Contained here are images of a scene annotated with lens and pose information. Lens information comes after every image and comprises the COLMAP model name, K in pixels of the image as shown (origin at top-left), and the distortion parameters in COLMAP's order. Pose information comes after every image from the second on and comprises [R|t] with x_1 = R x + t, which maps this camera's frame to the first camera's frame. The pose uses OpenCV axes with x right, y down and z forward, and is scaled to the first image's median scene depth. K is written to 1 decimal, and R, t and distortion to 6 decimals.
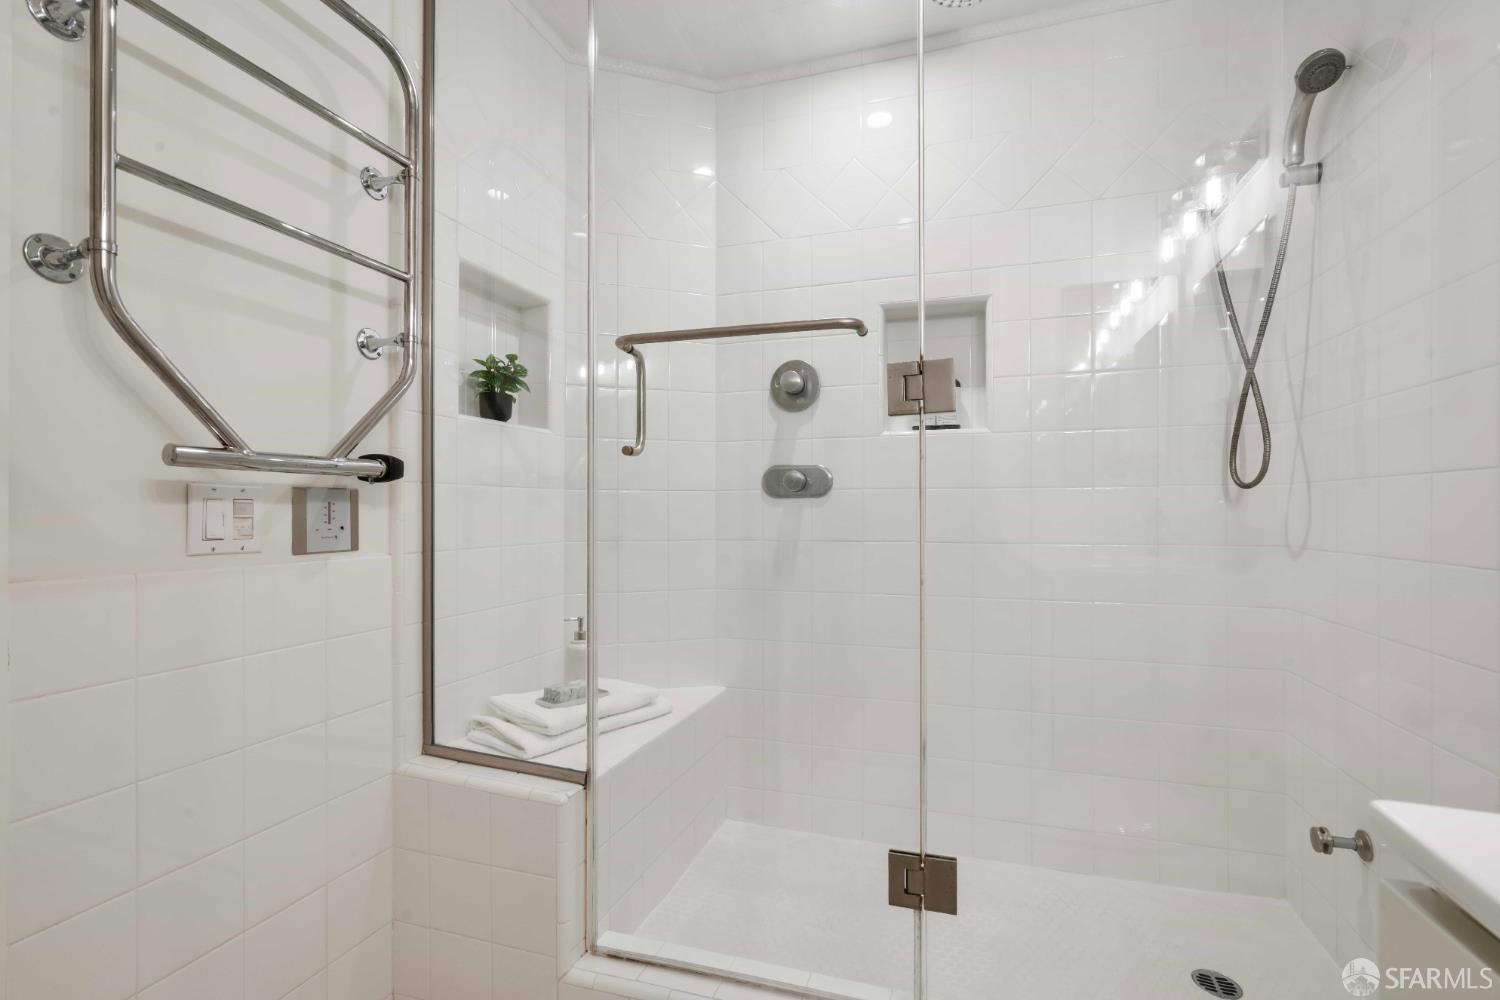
lens RADIAL K [[670.5, 0, 746.8], [0, 670.5, 507.4], [0, 0, 1]] dist [-0.007736, 0.000700]
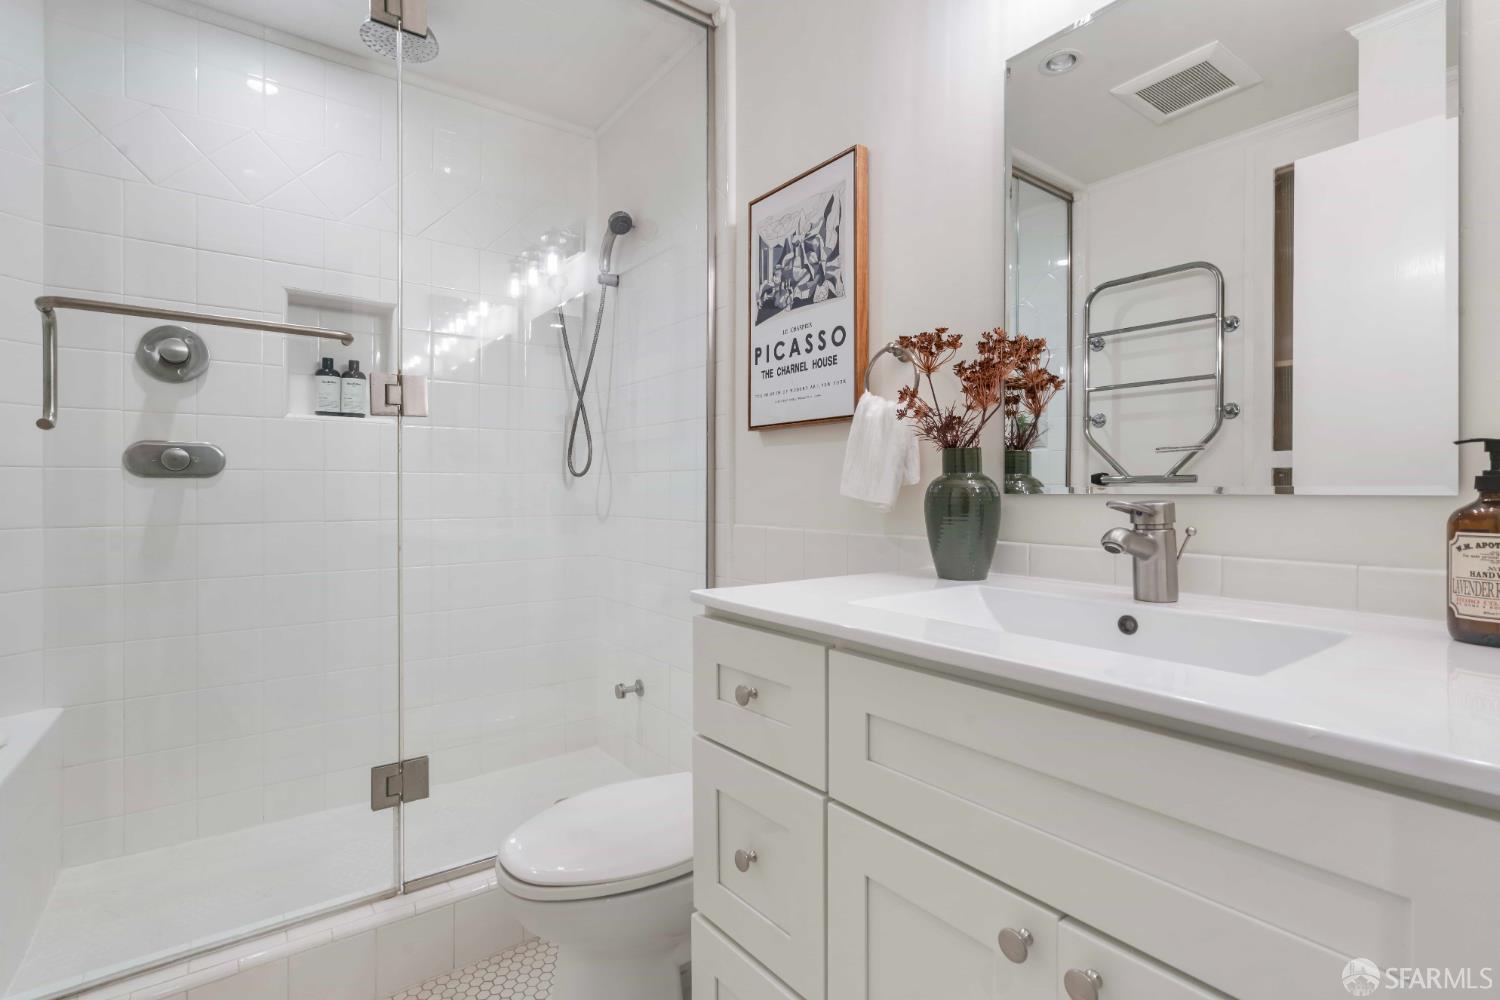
lens RADIAL K [[687.9, 0, 754.0], [0, 687.9, 502.5], [0, 0, 1]] dist [-0.000944, 0.000319]
pose [[0.571412, -0.014676, 0.820532, -0.268878], [-0.001312, 0.999822, 0.018797, -0.000052], [-0.820662, -0.011817, 0.571292, -0.189257]]
